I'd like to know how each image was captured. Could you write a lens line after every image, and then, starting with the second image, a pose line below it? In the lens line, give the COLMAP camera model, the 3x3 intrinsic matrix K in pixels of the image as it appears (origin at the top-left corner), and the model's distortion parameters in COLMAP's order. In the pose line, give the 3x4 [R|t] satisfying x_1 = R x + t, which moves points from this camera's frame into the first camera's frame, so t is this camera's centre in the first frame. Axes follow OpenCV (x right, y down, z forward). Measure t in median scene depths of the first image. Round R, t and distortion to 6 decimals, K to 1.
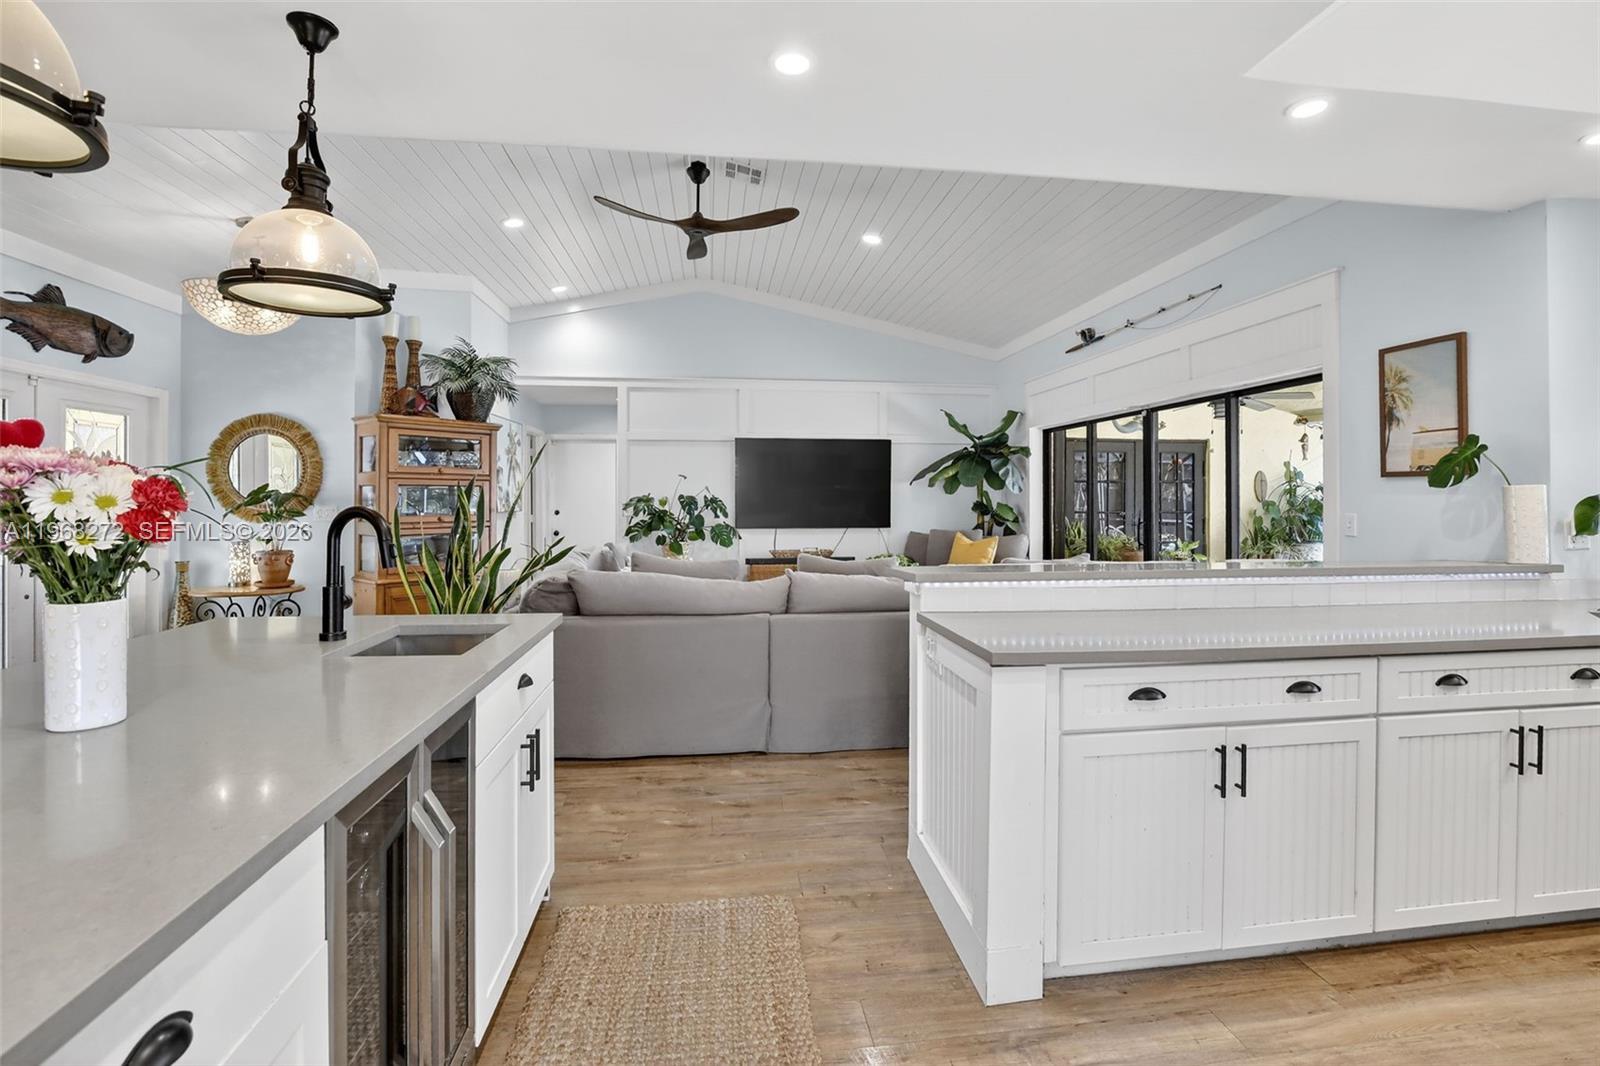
lens RADIAL K [[745.7, 0, 810.5], [0, 745.7, 501.0], [0, 0, 1]] dist [-0.034001, 0.007276]
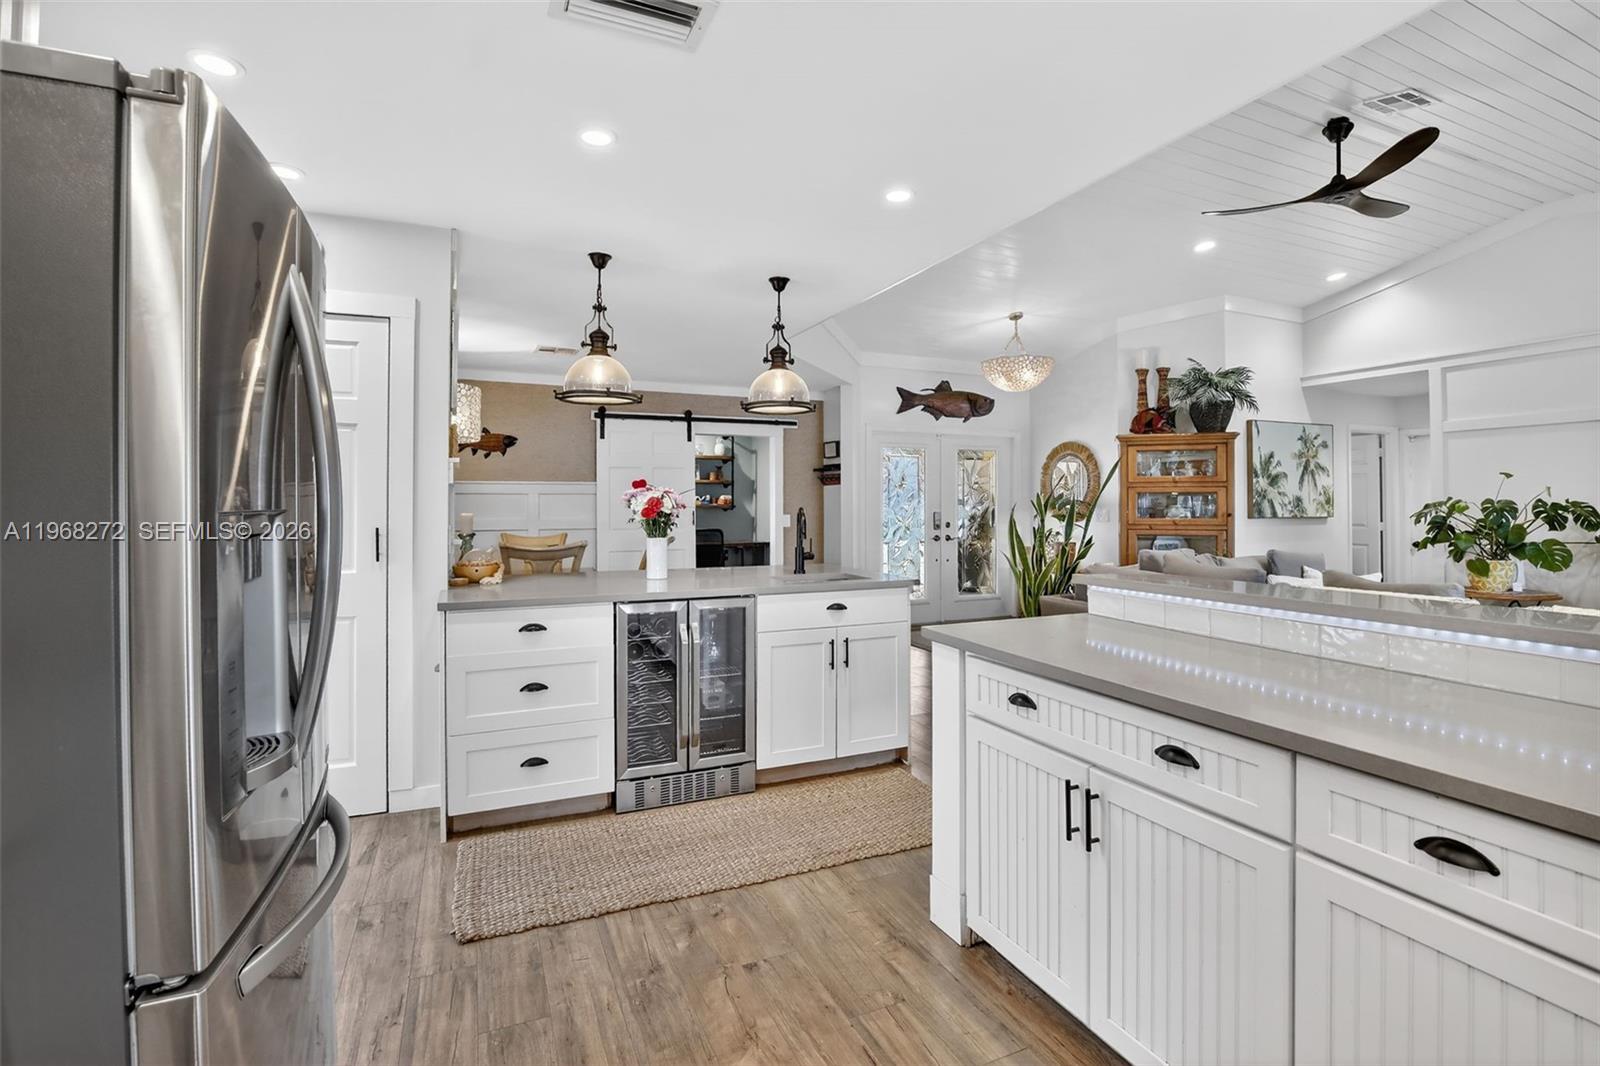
lens RADIAL K [[745.7, 0, 814.8], [0, 745.7, 496.9], [0, 0, 1]] dist [-0.034001, 0.007276]
pose [[0.290857, -0.010112, -0.956713, 0.448829], [-0.003926, 0.999923, -0.011763, 0.001264], [0.956759, 0.007177, 0.290795, 0.151764]]
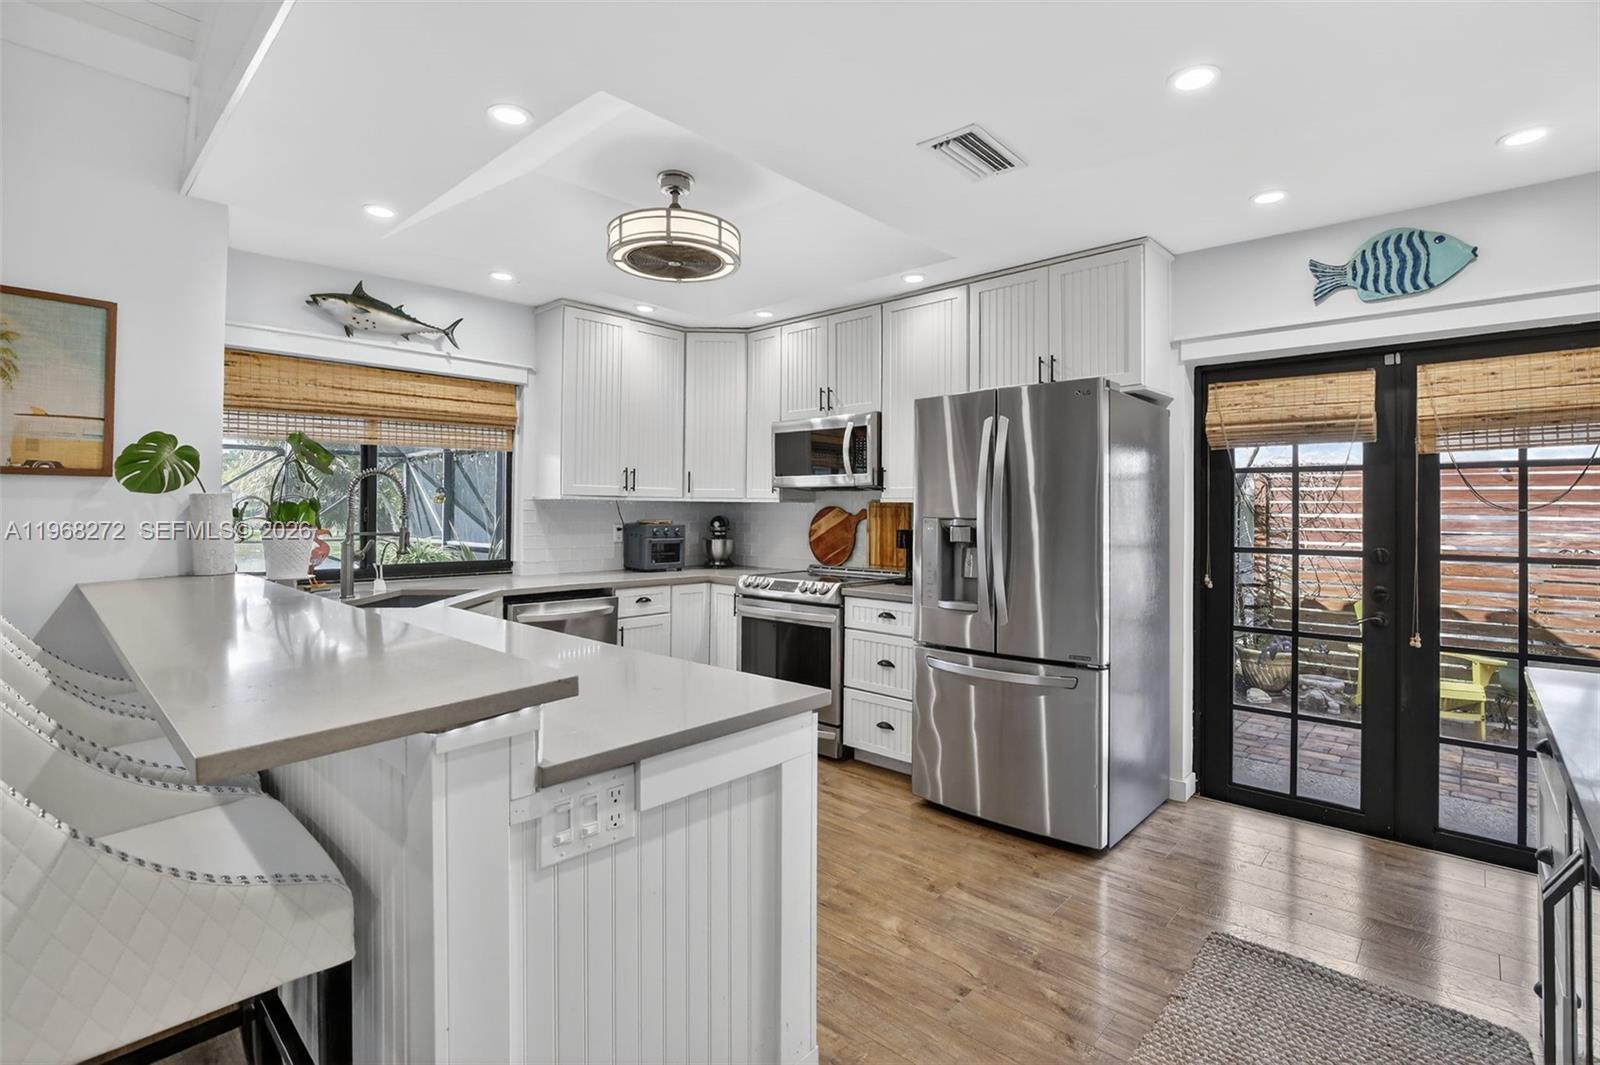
lens RADIAL K [[745.7, 0, 799.3], [0, 745.7, 506.2], [0, 0, 1]] dist [-0.034001, 0.007276]
pose [[-0.632729, -0.003177, 0.774367, -0.134479], [-0.007939, 0.999966, -0.002385, -0.003387], [-0.774333, -0.007657, -0.632732, 0.516674]]
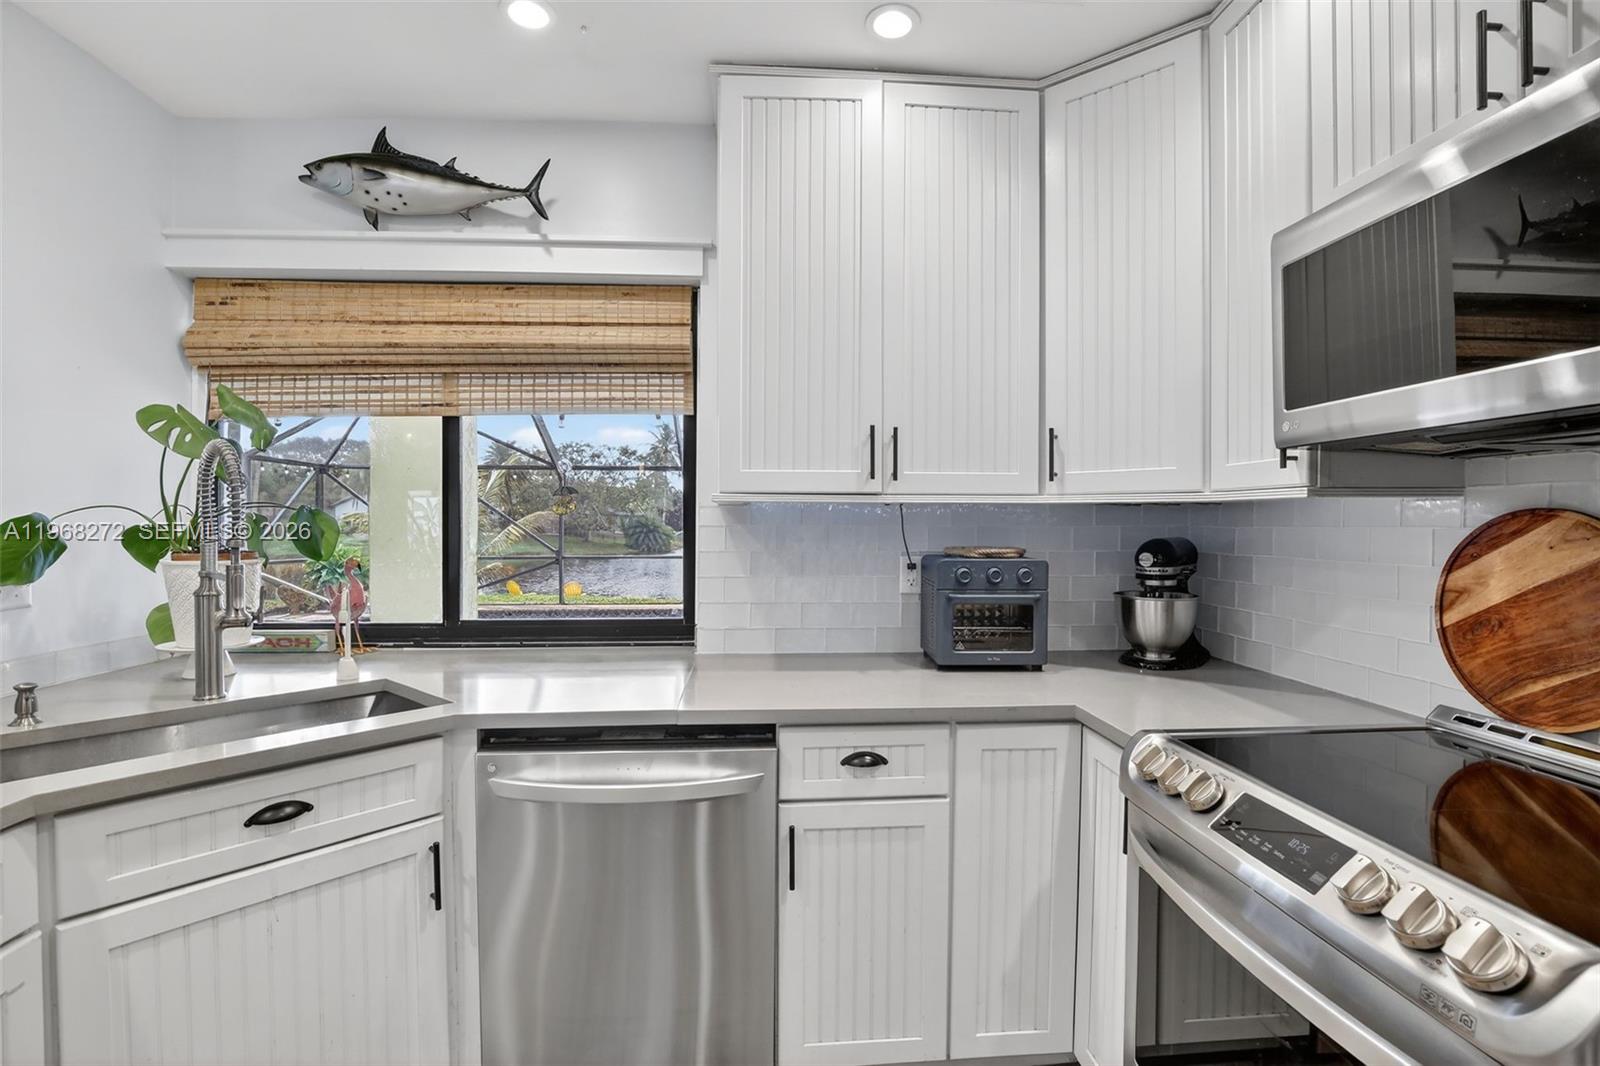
lens RADIAL K [[745.7, 0, 801.2], [0, 745.7, 531.9], [0, 0, 1]] dist [-0.034001, 0.007276]
pose [[0.054464, -0.009378, 0.998472, 0.258477], [-0.001294, 0.999954, 0.009462, 0.000199], [-0.998515, -0.001808, 0.054449, 0.171531]]
